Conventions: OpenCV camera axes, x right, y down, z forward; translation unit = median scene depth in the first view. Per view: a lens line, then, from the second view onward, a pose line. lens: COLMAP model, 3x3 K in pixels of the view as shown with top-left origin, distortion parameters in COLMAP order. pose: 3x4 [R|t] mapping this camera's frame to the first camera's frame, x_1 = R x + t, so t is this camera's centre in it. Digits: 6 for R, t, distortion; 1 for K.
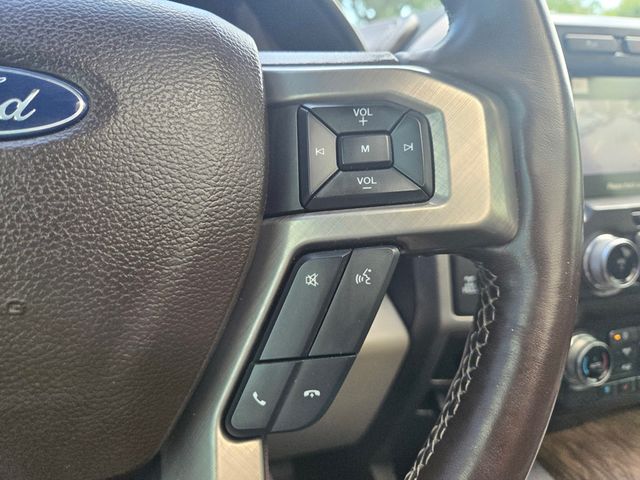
lens RADIAL K [[438.3, 0, 320.0], [0, 438.3, 240.0], [0, 0, 1]] dist [0.000212, -0.003895]
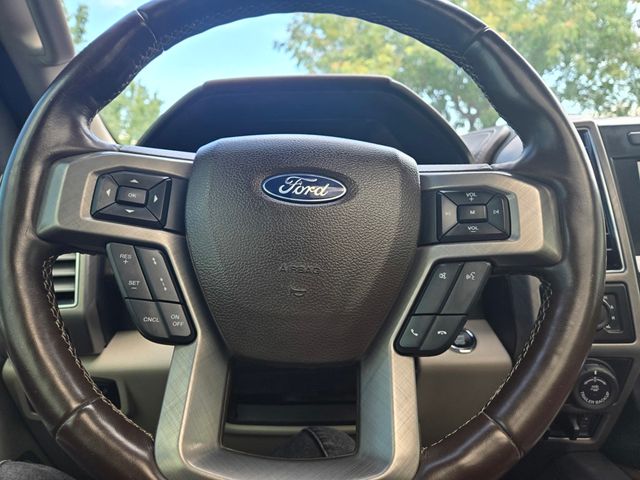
lens RADIAL K [[438.3, 0, 320.0], [0, 438.3, 240.0], [0, 0, 1]] dist [0.000212, -0.003895]
pose [[0.969173, 0.027450, -0.244847, -0.073053], [-0.077484, 0.977309, -0.197137, 0.348123], [0.233880, 0.210032, 0.949308, -0.981655]]
